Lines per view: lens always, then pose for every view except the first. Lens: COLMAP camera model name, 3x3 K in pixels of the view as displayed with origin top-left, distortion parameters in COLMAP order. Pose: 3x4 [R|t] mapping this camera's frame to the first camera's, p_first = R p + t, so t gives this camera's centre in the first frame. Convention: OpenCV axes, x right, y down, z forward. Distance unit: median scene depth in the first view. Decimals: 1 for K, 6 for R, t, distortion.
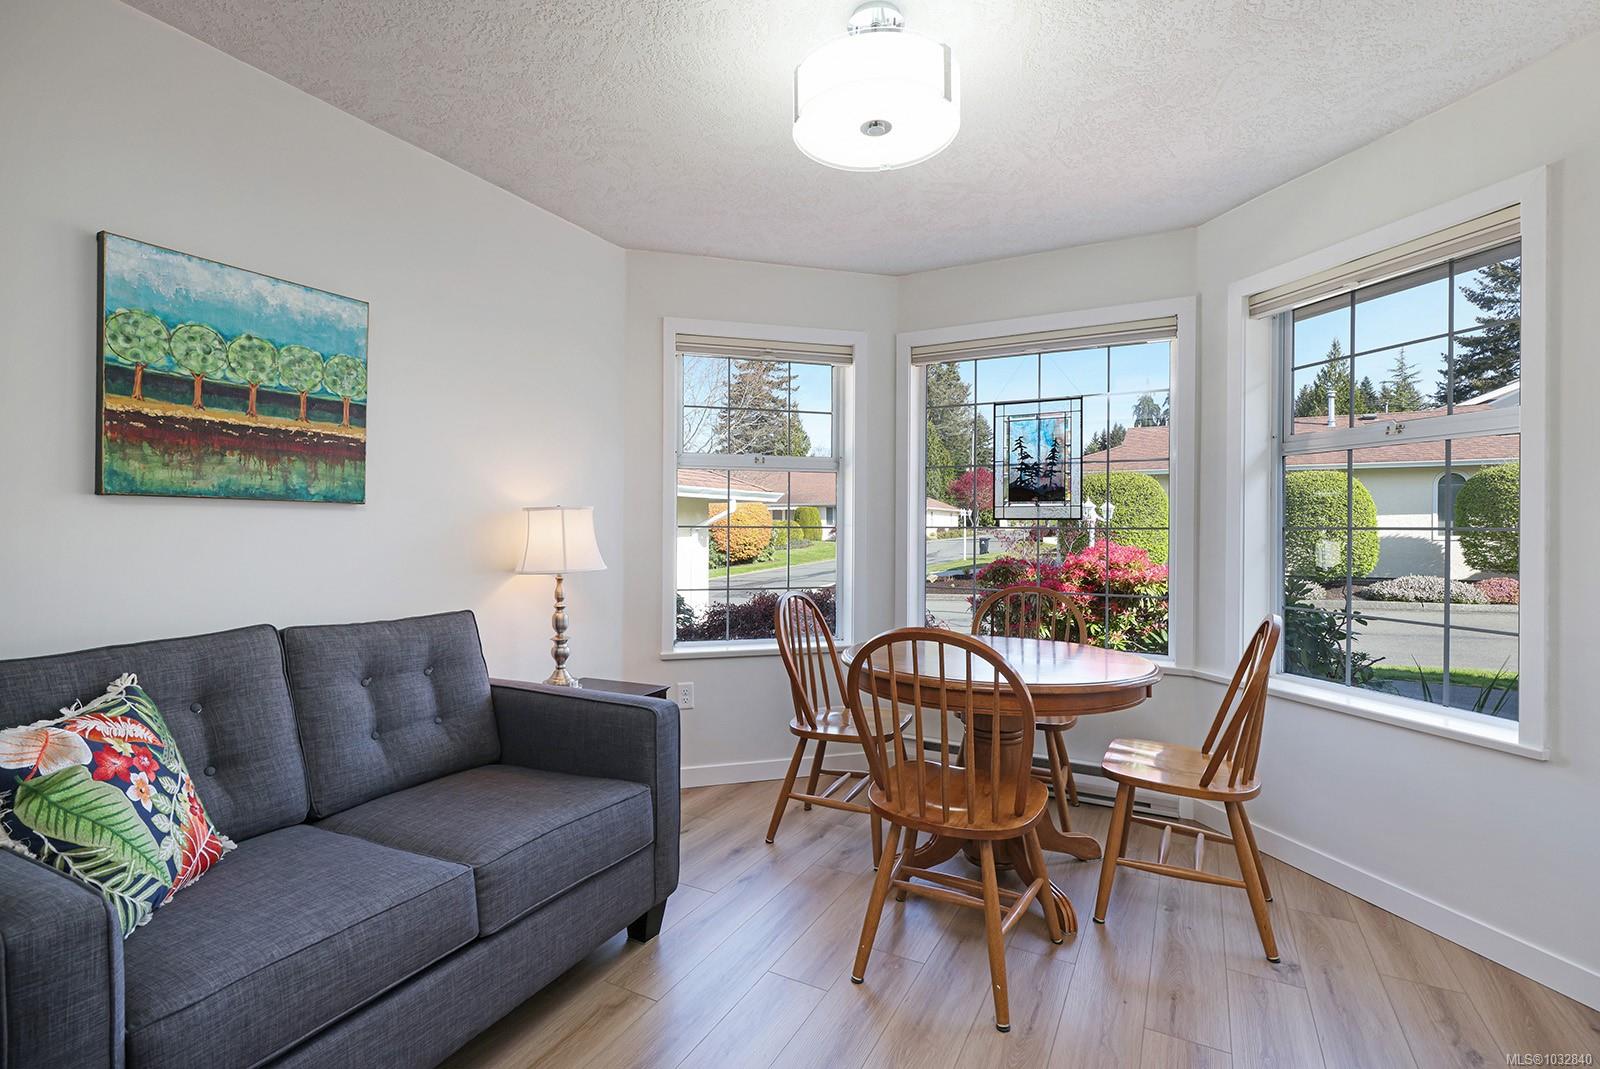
lens RADIAL K [[724.8, 0, 801.5], [0, 724.8, 529.9], [0, 0, 1]] dist [-0.000358, 0.000383]
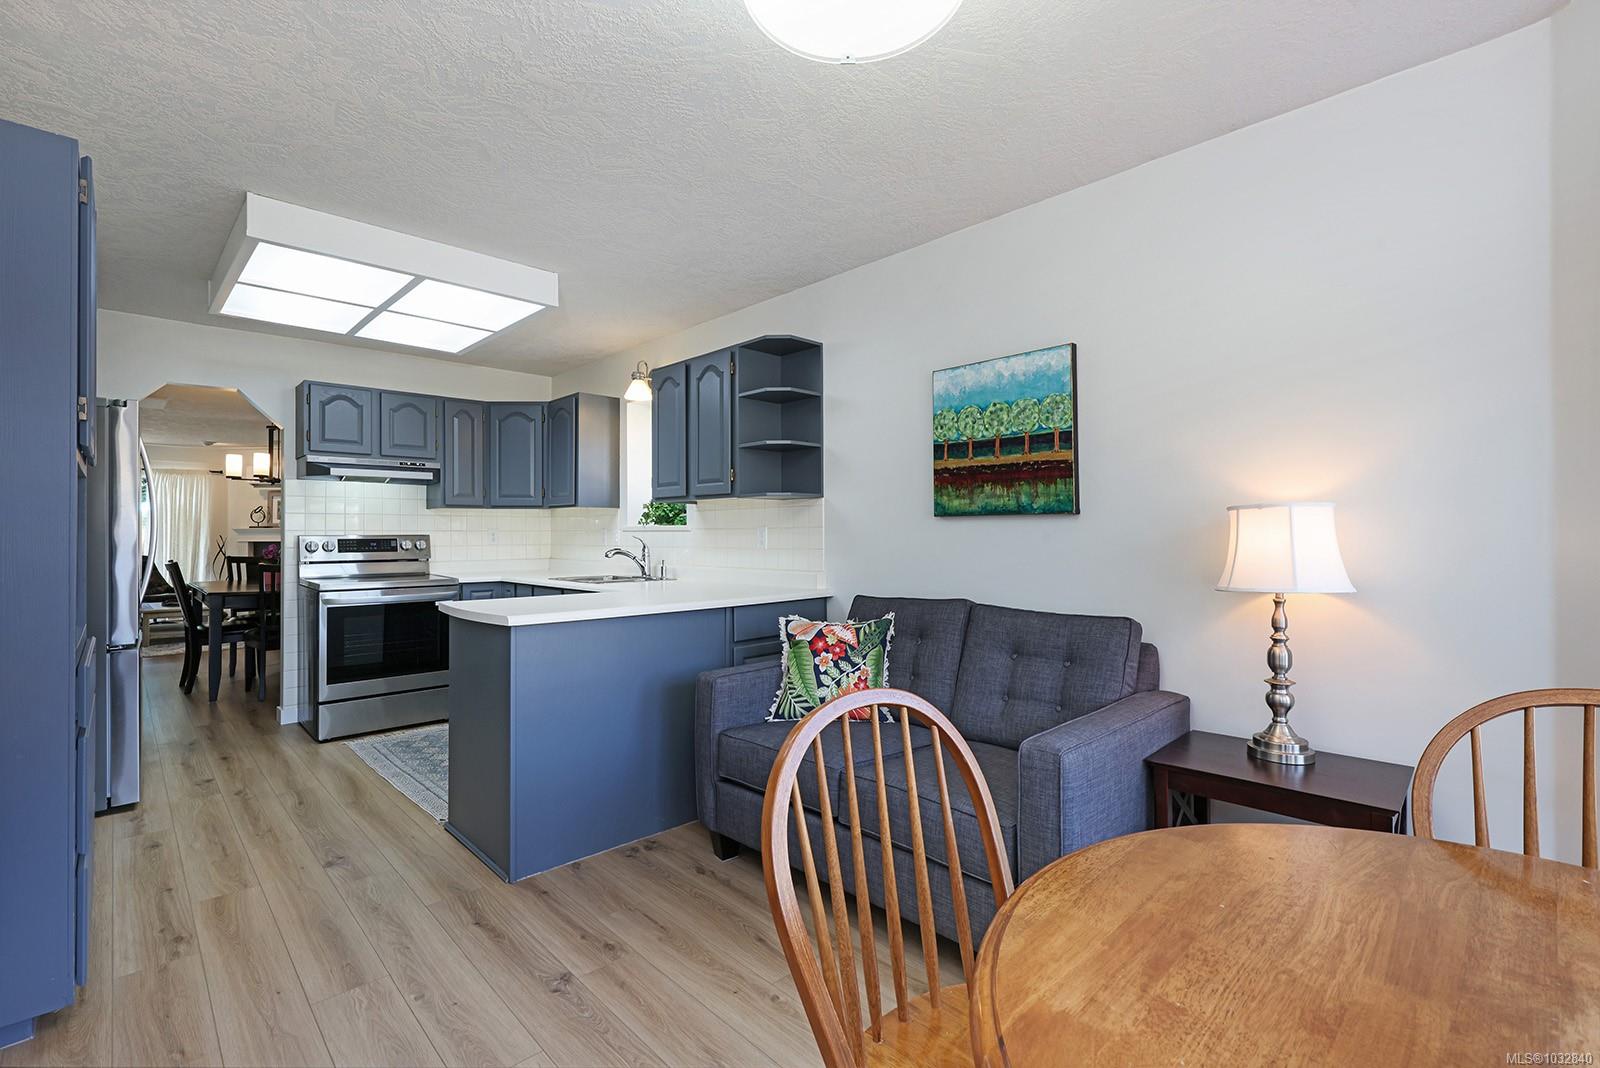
lens RADIAL K [[724.8, 0, 755.3], [0, 724.8, 516.9], [0, 0, 1]] dist [-0.000358, 0.000383]
pose [[-0.336901, -0.027153, -0.941148, 0.774335], [-0.000940, 0.999593, -0.028503, 0.003094], [0.941540, -0.008717, -0.336790, 1.042624]]
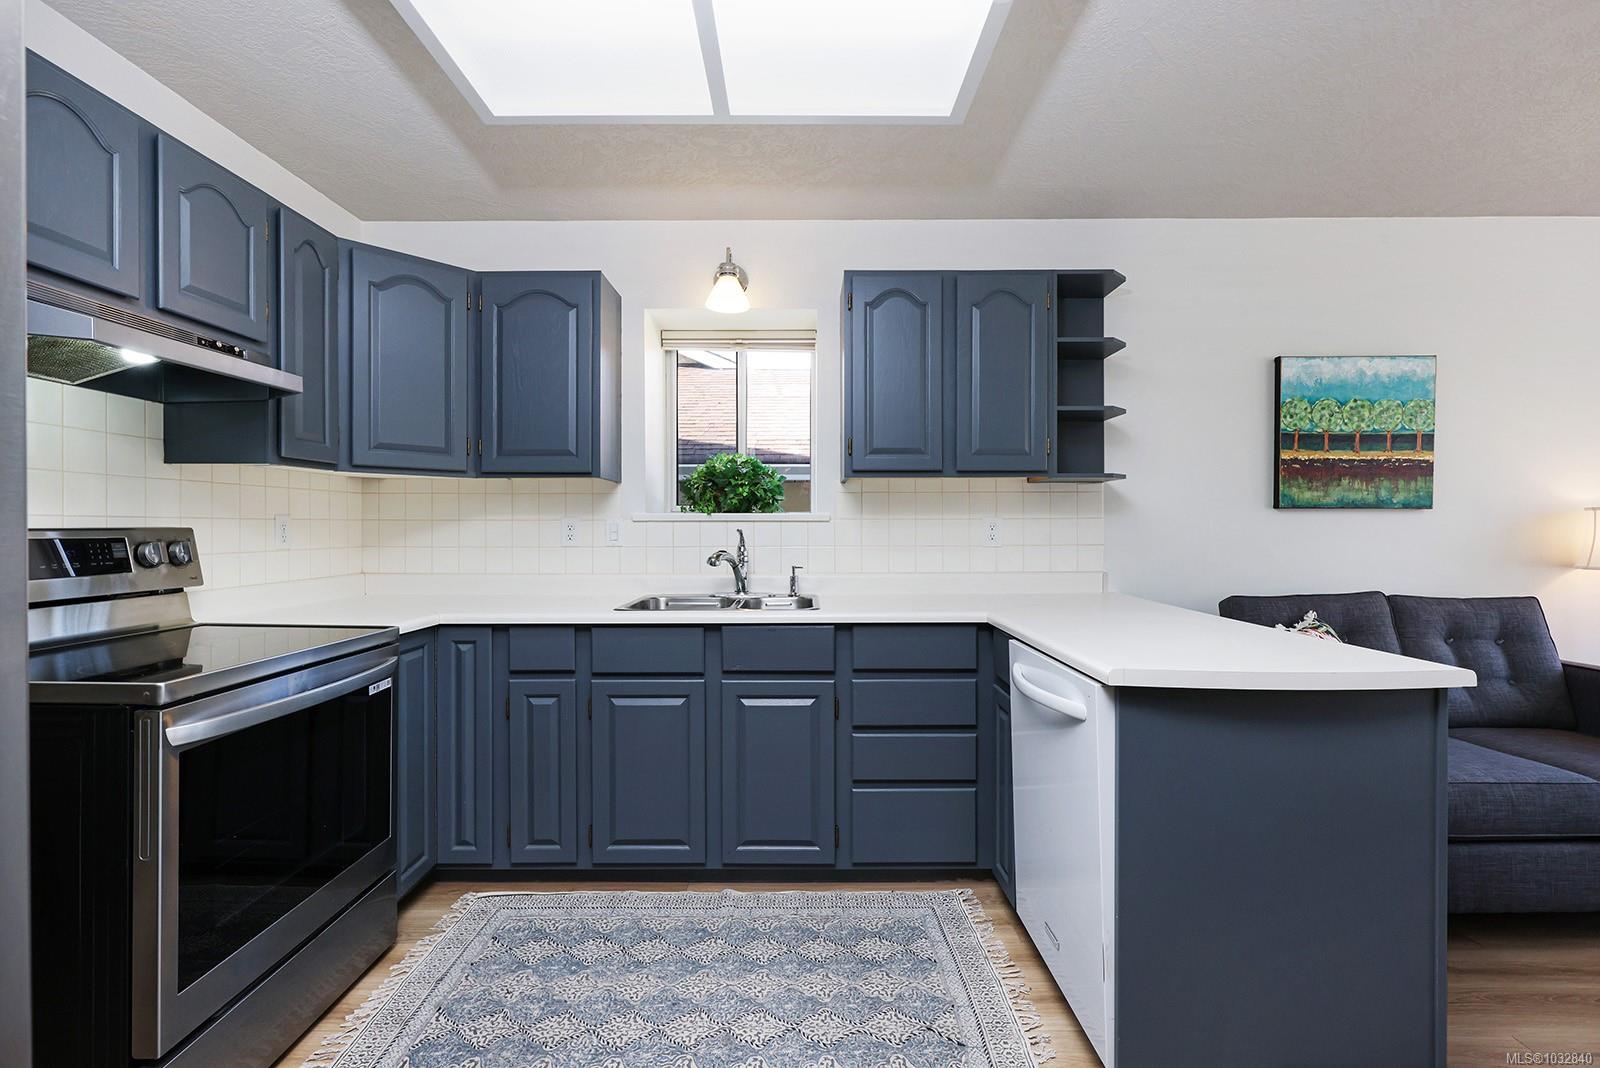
lens RADIAL K [[724.8, 0, 792.8], [0, 724.8, 531.3], [0, 0, 1]] dist [-0.000358, 0.000383]
pose [[0.466231, 0.001649, -0.884662, 0.023977], [0.002255, 0.999993, 0.003053, -0.001665], [0.884660, -0.003418, 0.466224, -0.737742]]
